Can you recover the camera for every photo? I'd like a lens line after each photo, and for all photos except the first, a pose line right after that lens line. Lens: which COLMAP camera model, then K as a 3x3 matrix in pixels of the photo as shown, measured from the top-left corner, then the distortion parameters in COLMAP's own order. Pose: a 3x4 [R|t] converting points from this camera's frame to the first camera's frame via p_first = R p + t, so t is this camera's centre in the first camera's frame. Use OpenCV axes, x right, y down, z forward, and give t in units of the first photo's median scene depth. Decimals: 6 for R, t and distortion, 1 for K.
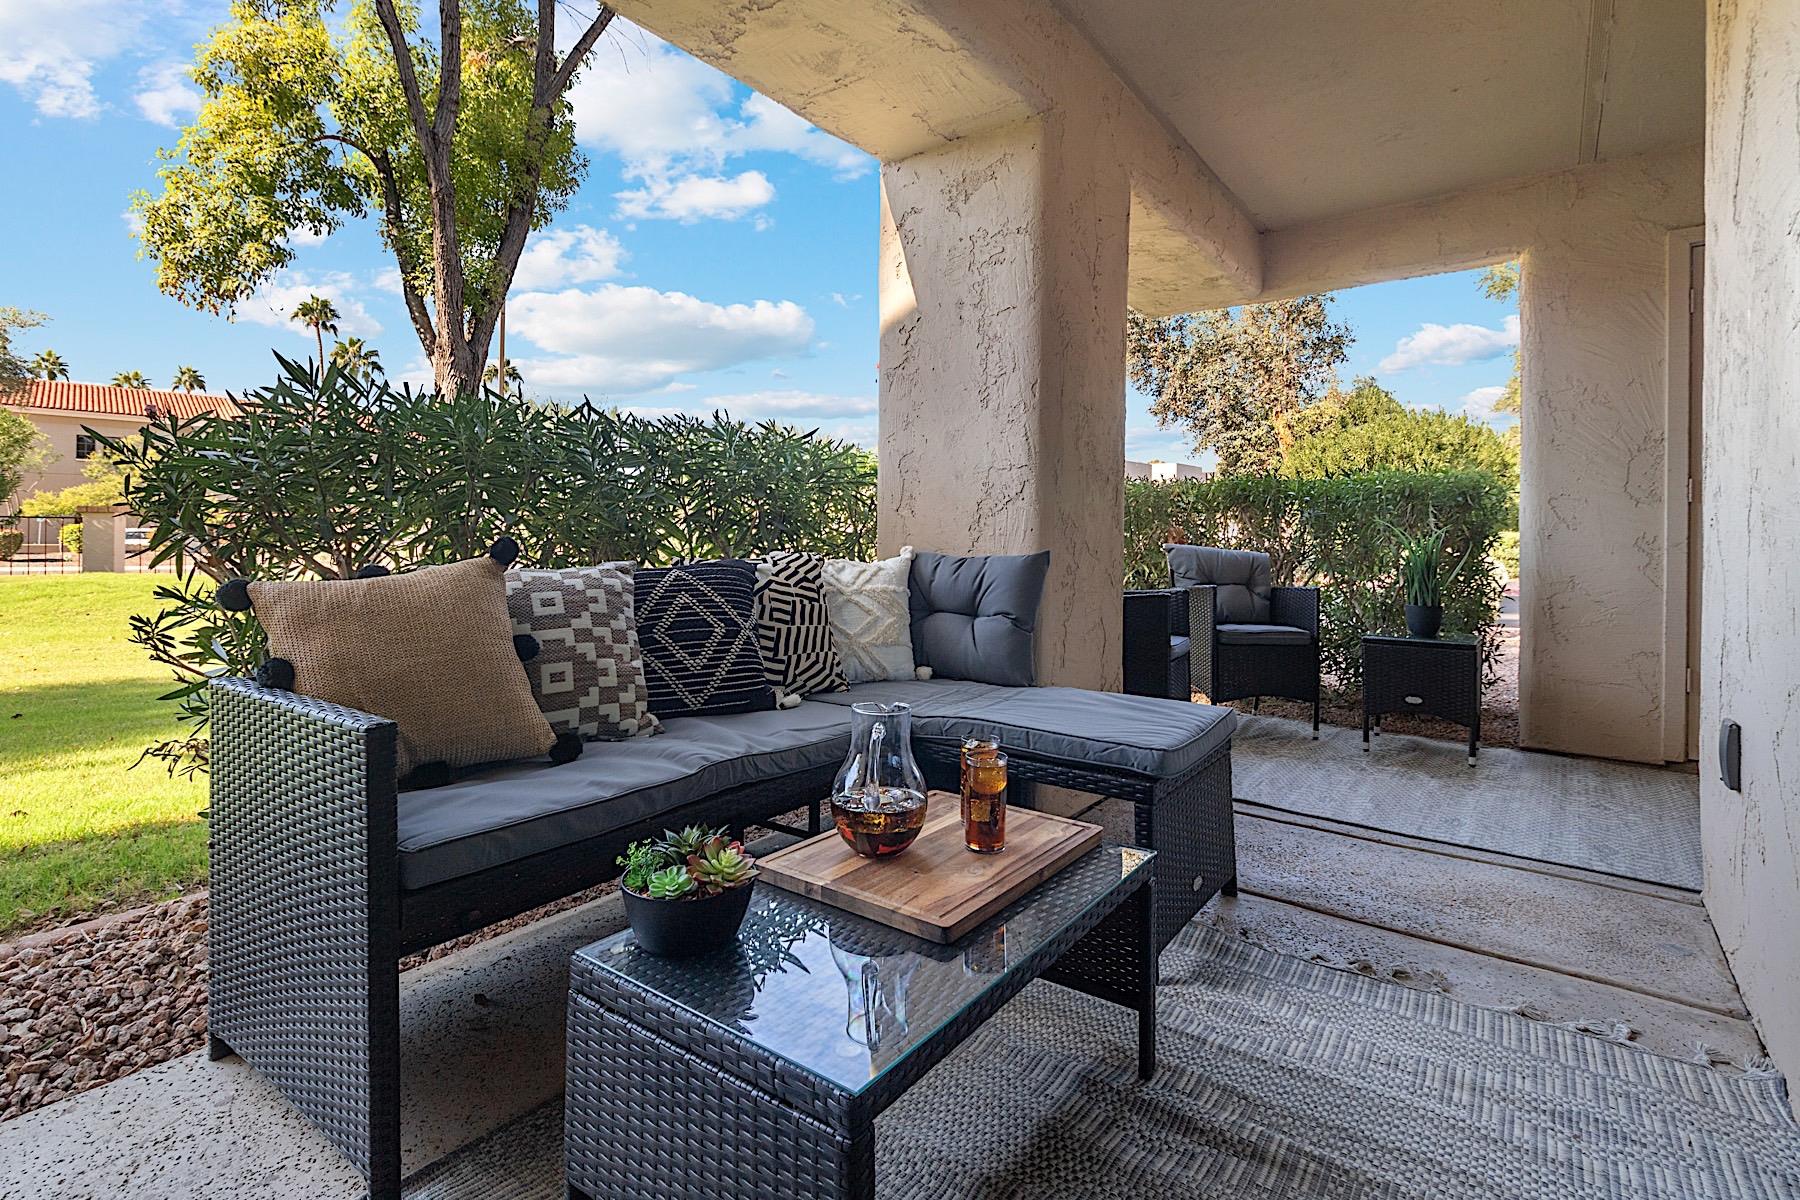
lens RADIAL K [[866.2, 0, 900.5], [0, 866.2, 533.0], [0, 0, 1]] dist [-0.000556, 0.000446]
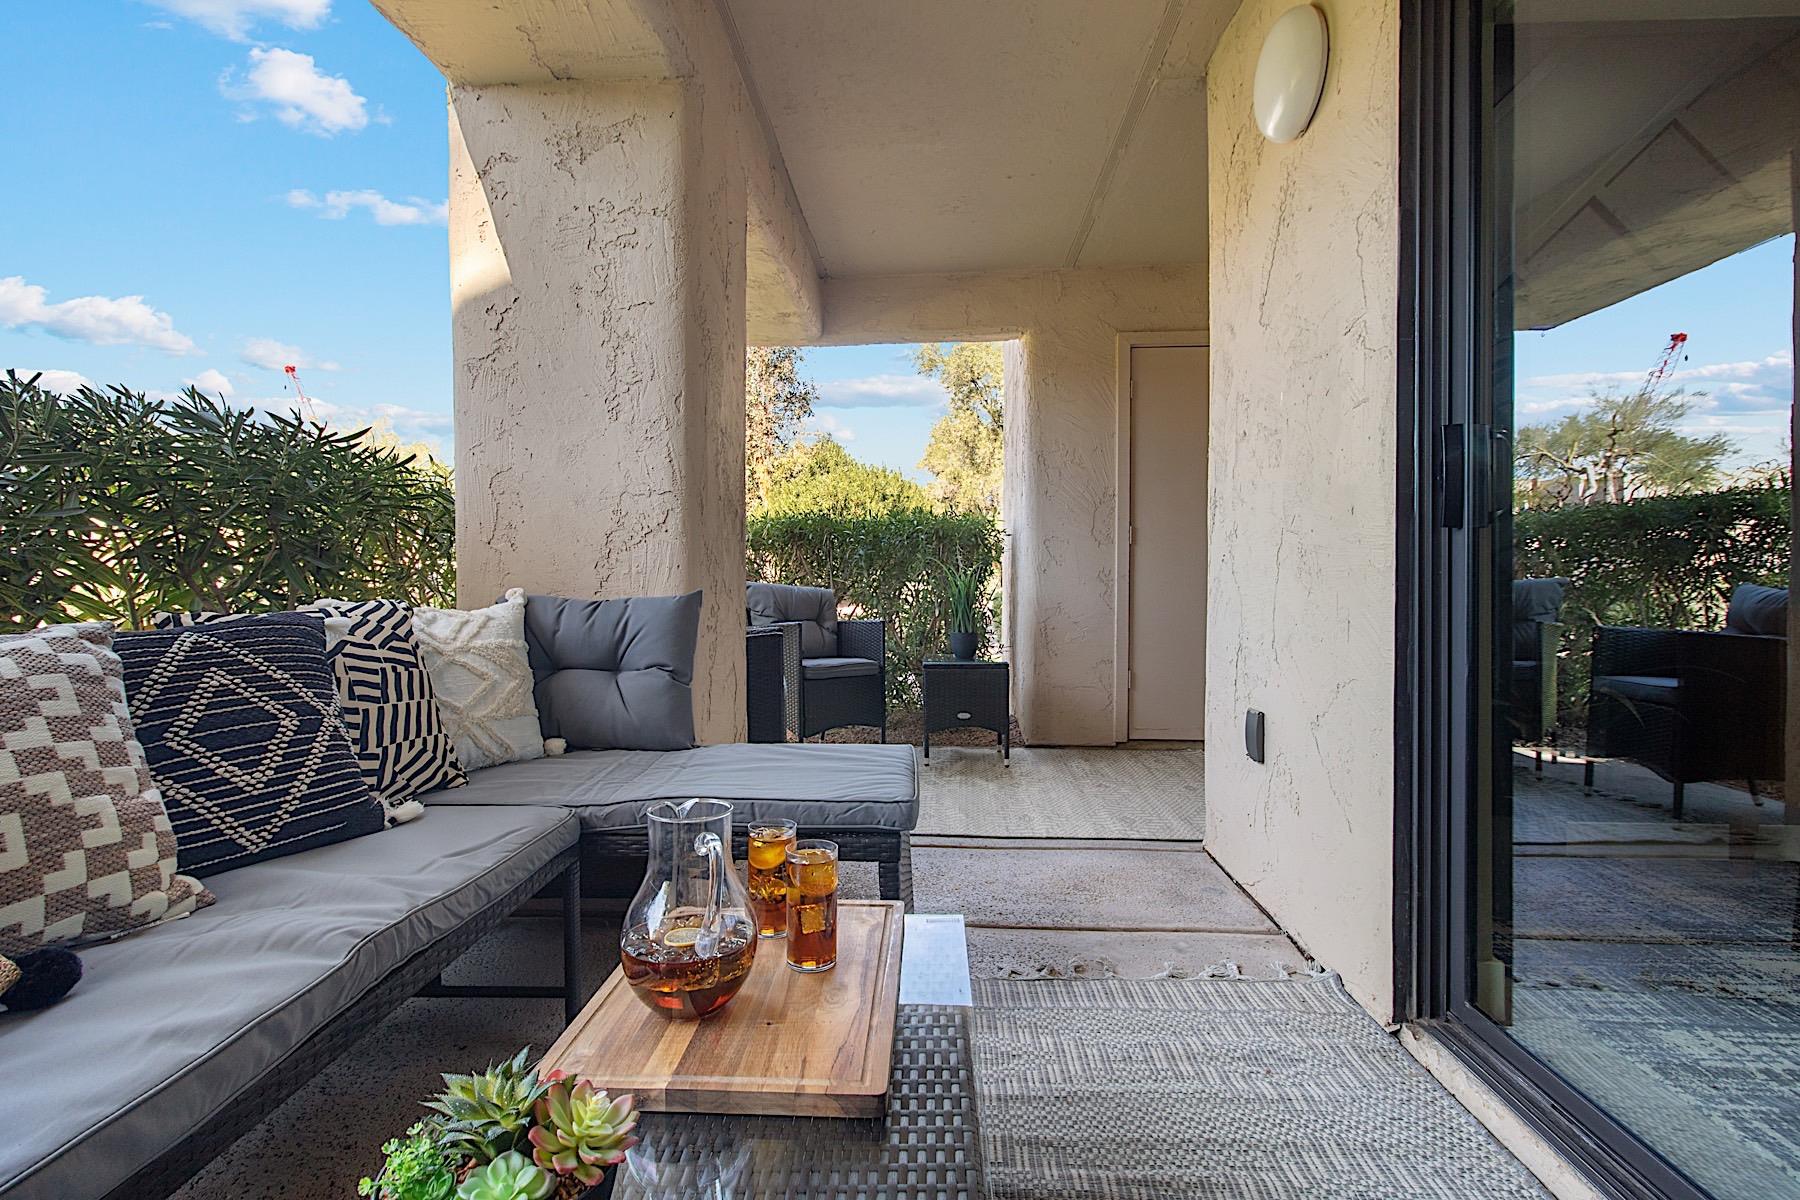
lens RADIAL K [[857.0, 0, 900.0], [0, 857.0, 600.0], [0, 0, 1]] dist [0.001370, 0.001131]
pose [[0.827577, -0.026233, 0.560739, -0.161815], [0.008008, 0.999358, 0.034934, 0.001799], [-0.561295, -0.024420, 0.827255, 0.185860]]
